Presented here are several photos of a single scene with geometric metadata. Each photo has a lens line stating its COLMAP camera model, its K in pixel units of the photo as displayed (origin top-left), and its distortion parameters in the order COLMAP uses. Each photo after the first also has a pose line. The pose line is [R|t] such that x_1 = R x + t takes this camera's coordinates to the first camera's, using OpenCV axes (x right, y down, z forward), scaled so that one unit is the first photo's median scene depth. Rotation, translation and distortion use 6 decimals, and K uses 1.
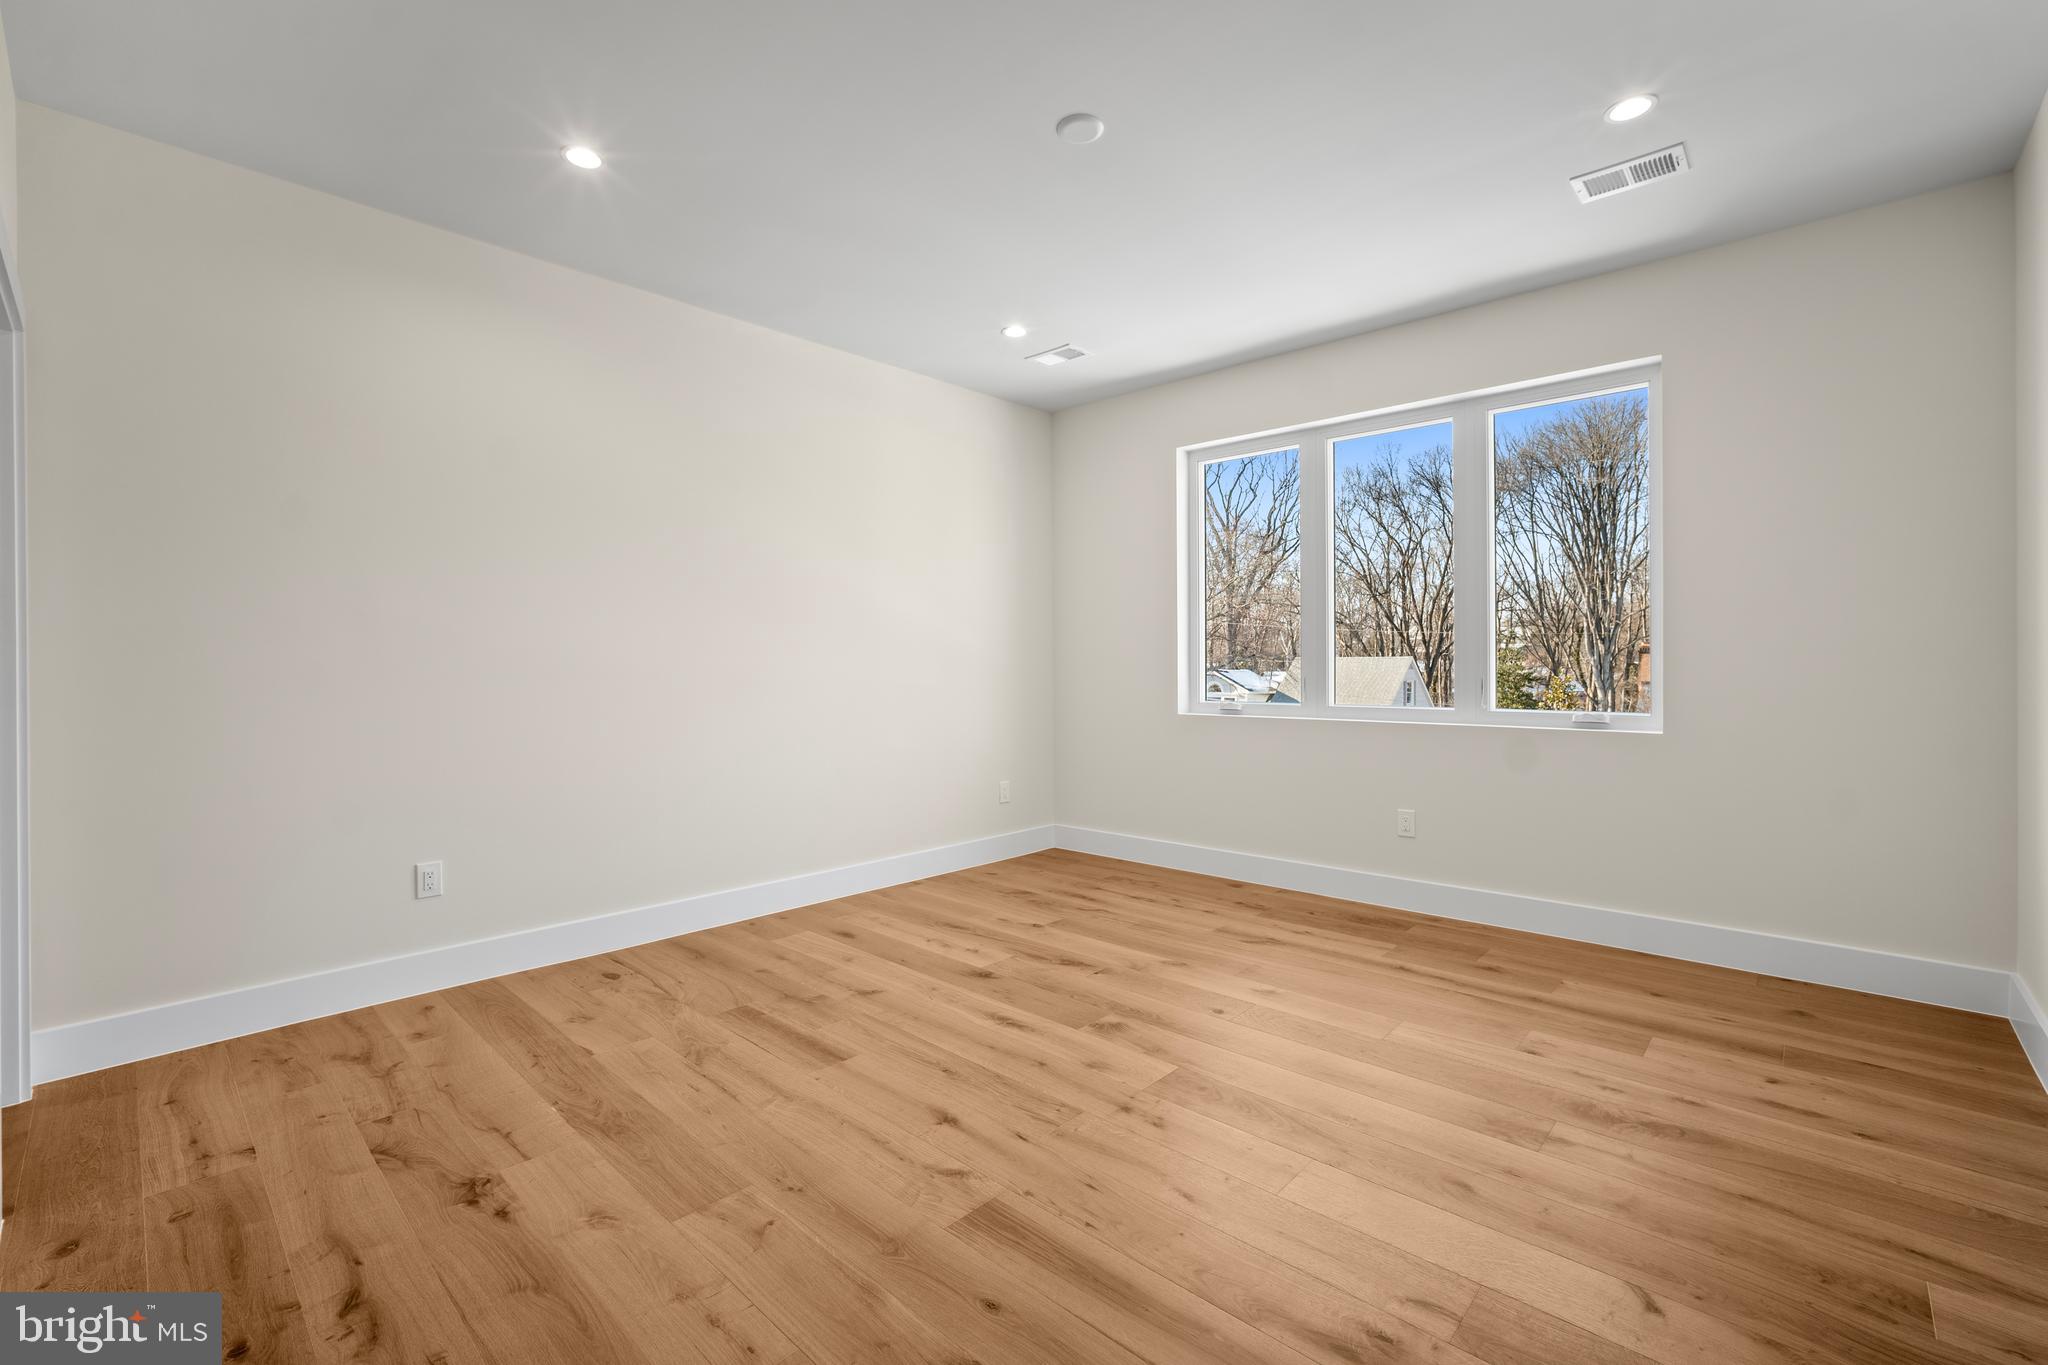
lens RADIAL K [[858.4, 0, 1029.4], [0, 858.4, 668.3], [0, 0, 1]] dist [-0.057186, 0.022663]
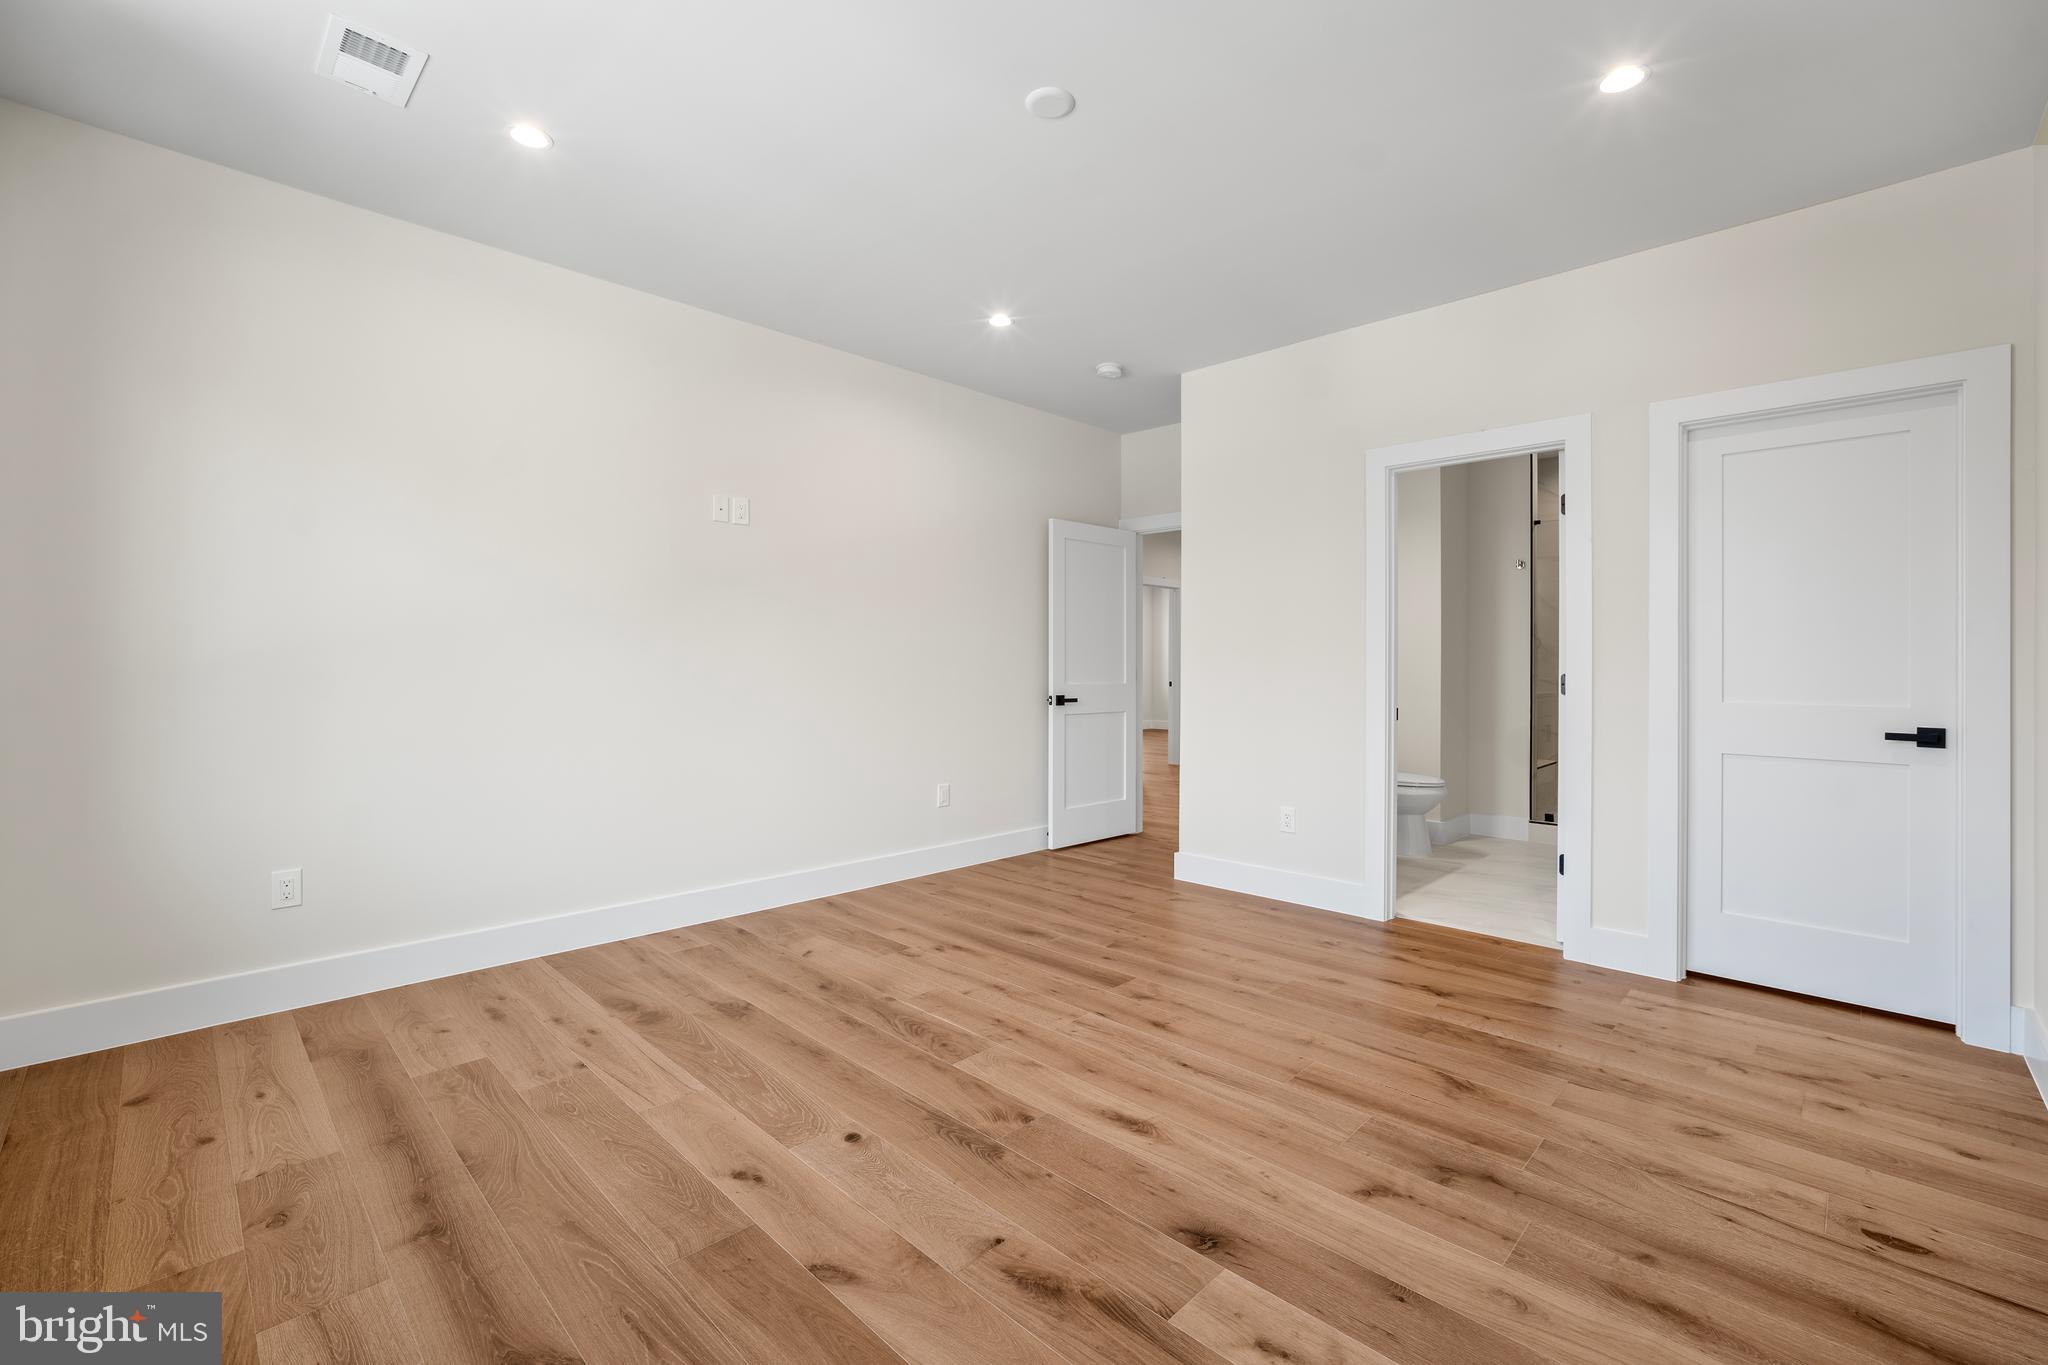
lens RADIAL K [[858.4, 0, 1029.4], [0, 858.4, 668.3], [0, 0, 1]] dist [-0.057186, 0.022663]
pose [[-0.999678, -0.000910, 0.025346, 0.054681], [-0.000815, 0.999993, 0.003758, -0.003872], [-0.025350, 0.003736, -0.999672, 1.802376]]
